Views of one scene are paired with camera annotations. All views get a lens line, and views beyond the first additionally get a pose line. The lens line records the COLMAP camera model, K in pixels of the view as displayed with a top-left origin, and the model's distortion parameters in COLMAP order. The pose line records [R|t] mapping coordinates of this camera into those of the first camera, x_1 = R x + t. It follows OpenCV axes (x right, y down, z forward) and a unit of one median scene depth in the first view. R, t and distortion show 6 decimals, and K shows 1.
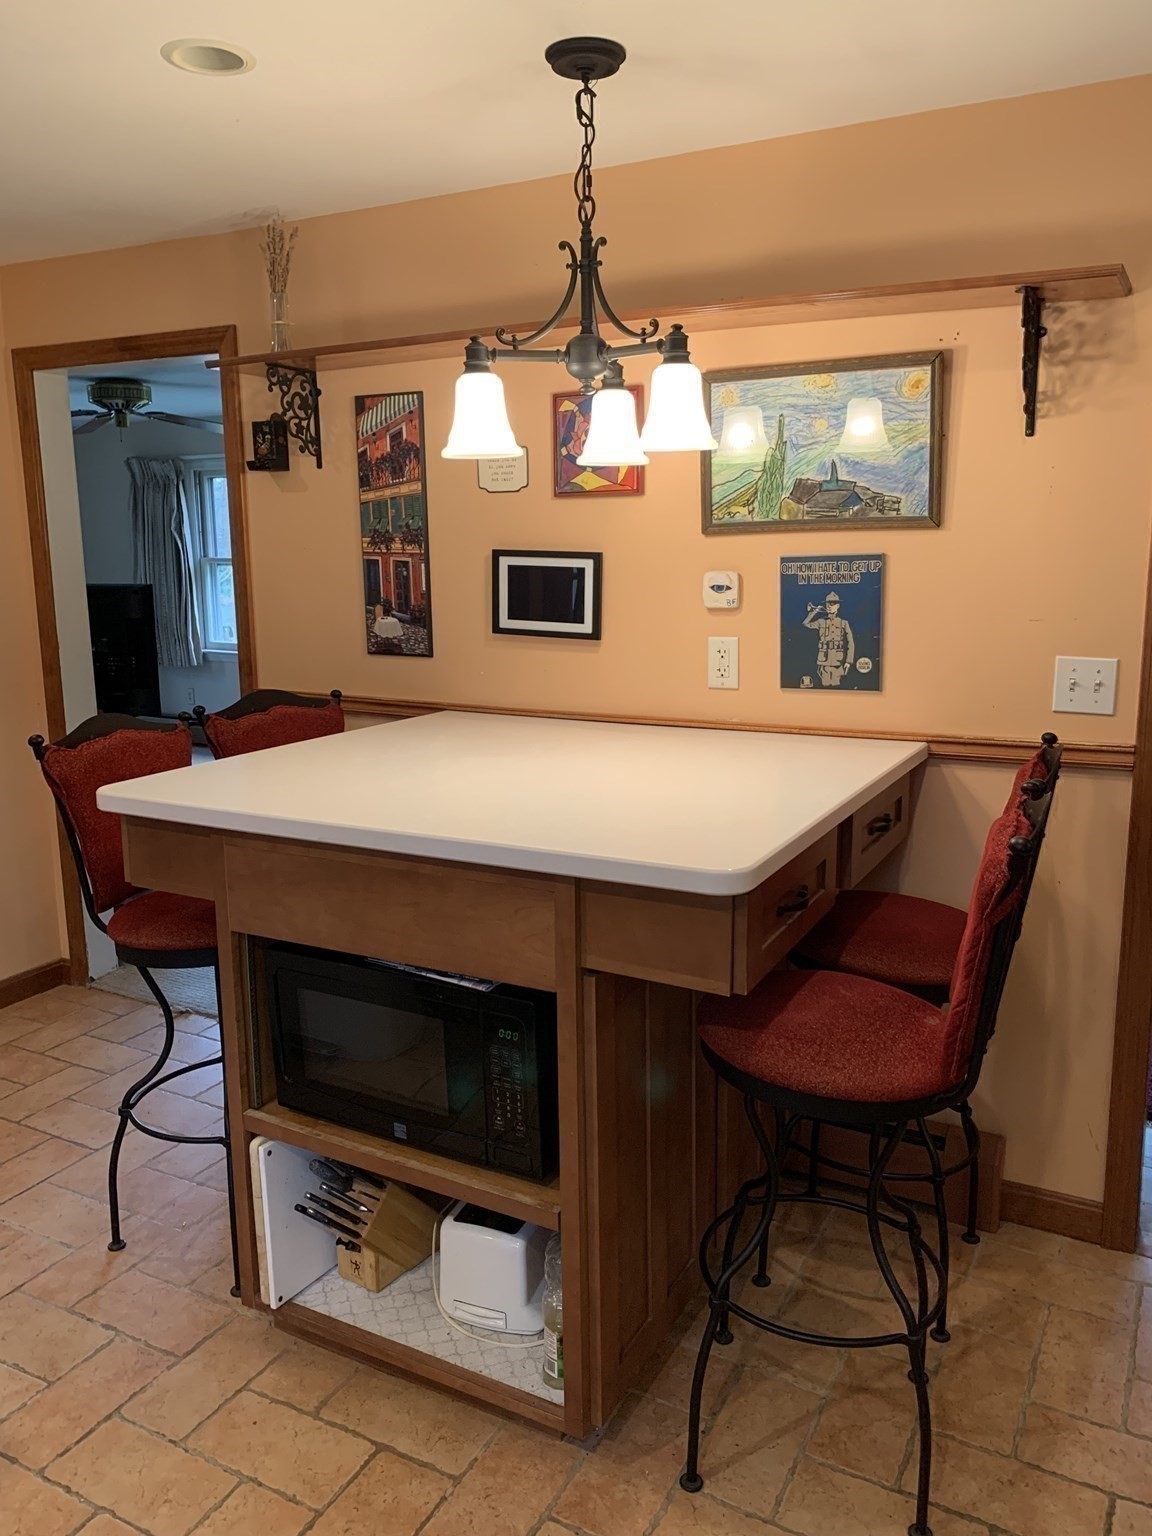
lens RADIAL K [[1177.0, 0, 572.5], [0, 1177.0, 754.0], [0, 0, 1]] dist [0.019307, -0.006234]
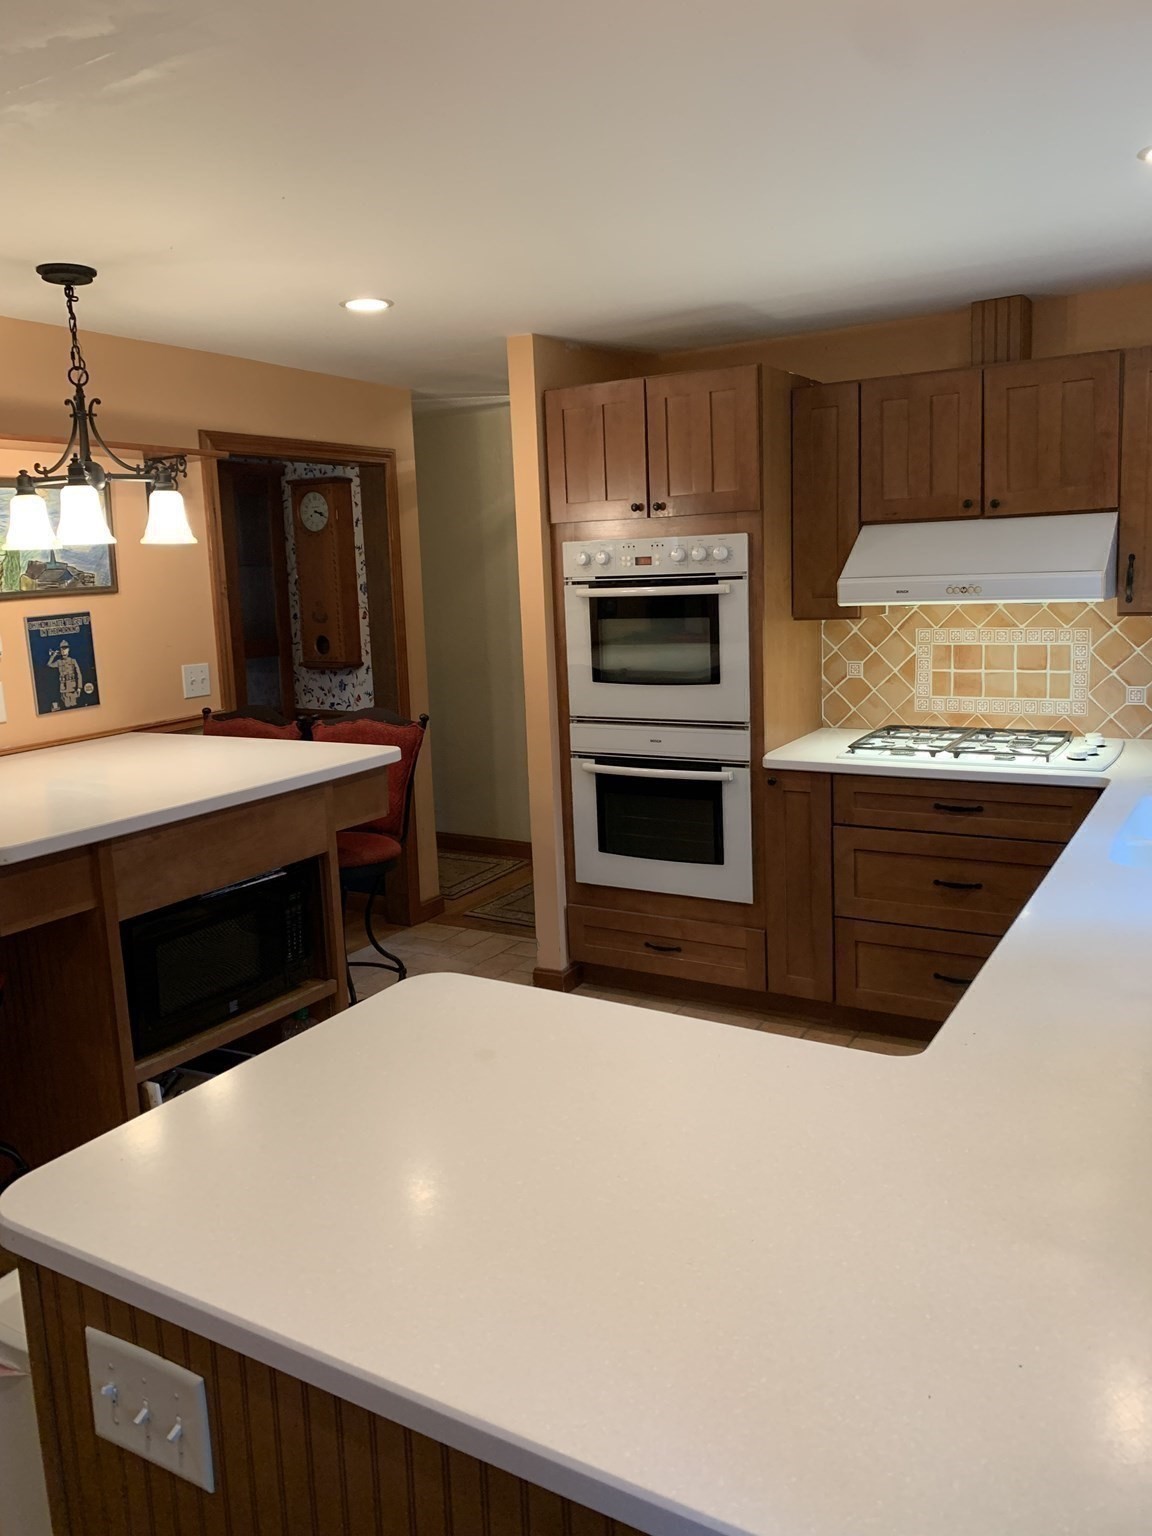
lens RADIAL K [[1177.0, 0, 572.5], [0, 1177.0, 754.0], [0, 0, 1]] dist [0.019307, -0.006234]
pose [[0.047394, -0.157554, 0.986372, -1.181332], [0.217969, 0.965316, 0.143718, -0.076892], [-0.974804, 0.208187, 0.080092, 0.322238]]
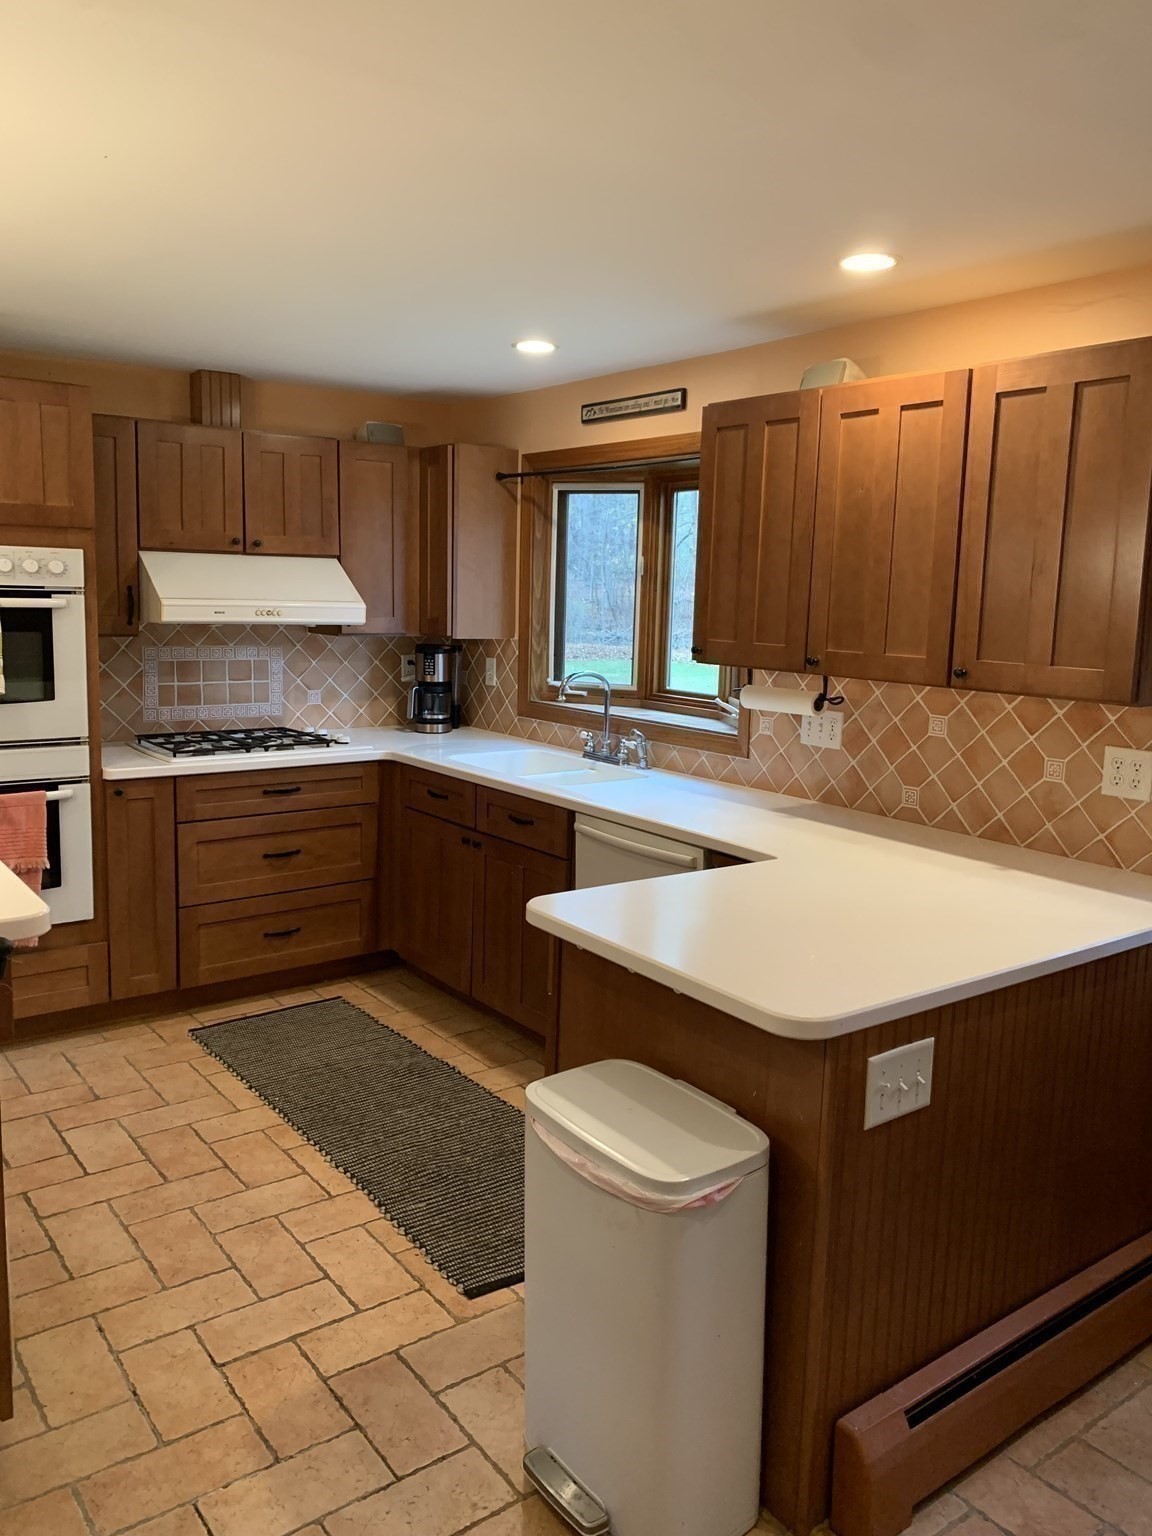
lens RADIAL K [[1167.7, 0, 583.0], [0, 1167.7, 759.8], [0, 0, 1]] dist [0.020084, 0.001567]
pose [[-0.909115, -0.078744, 0.409034, -0.880858], [0.052949, 0.952158, 0.300984, -0.242359], [-0.413166, 0.295287, -0.861452, 1.256647]]
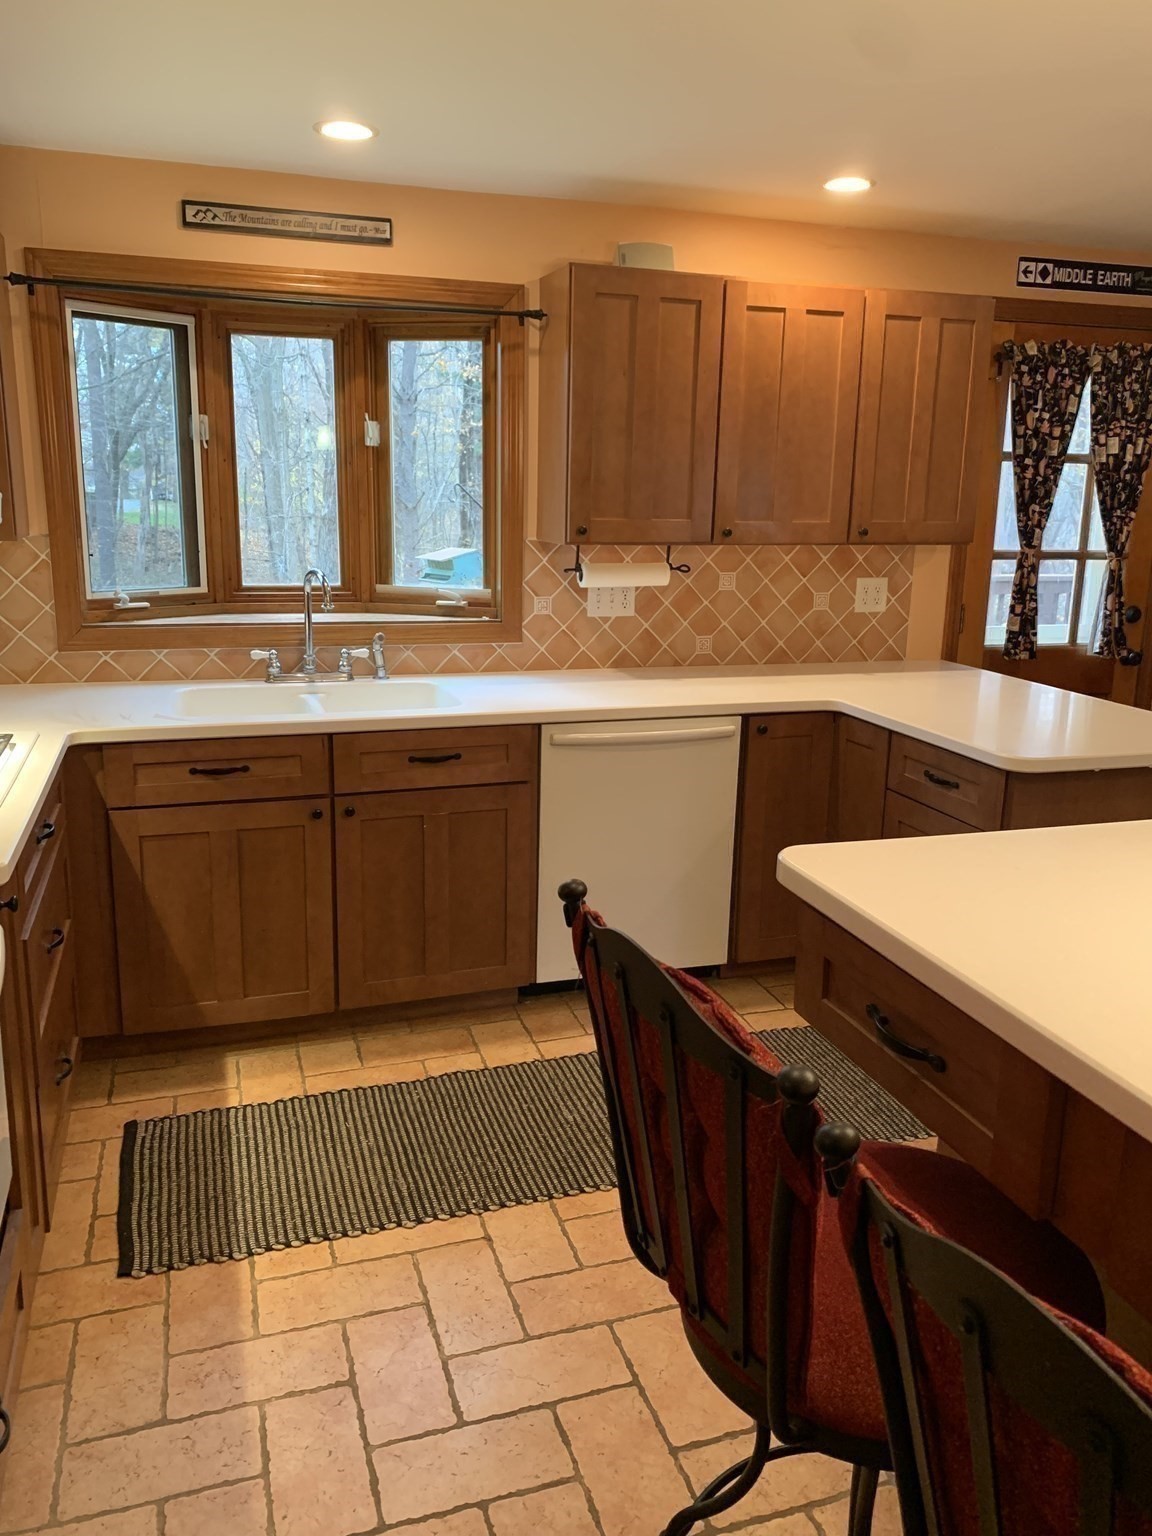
lens RADIAL K [[1177.0, 0, 572.5], [0, 1177.0, 754.0], [0, 0, 1]] dist [0.019307, -0.006234]
pose [[-0.696506, 0.157846, -0.699974, 0.551848], [-0.141965, 0.925908, 0.350057, -0.174151], [0.703367, 0.343189, -0.622492, 0.882747]]
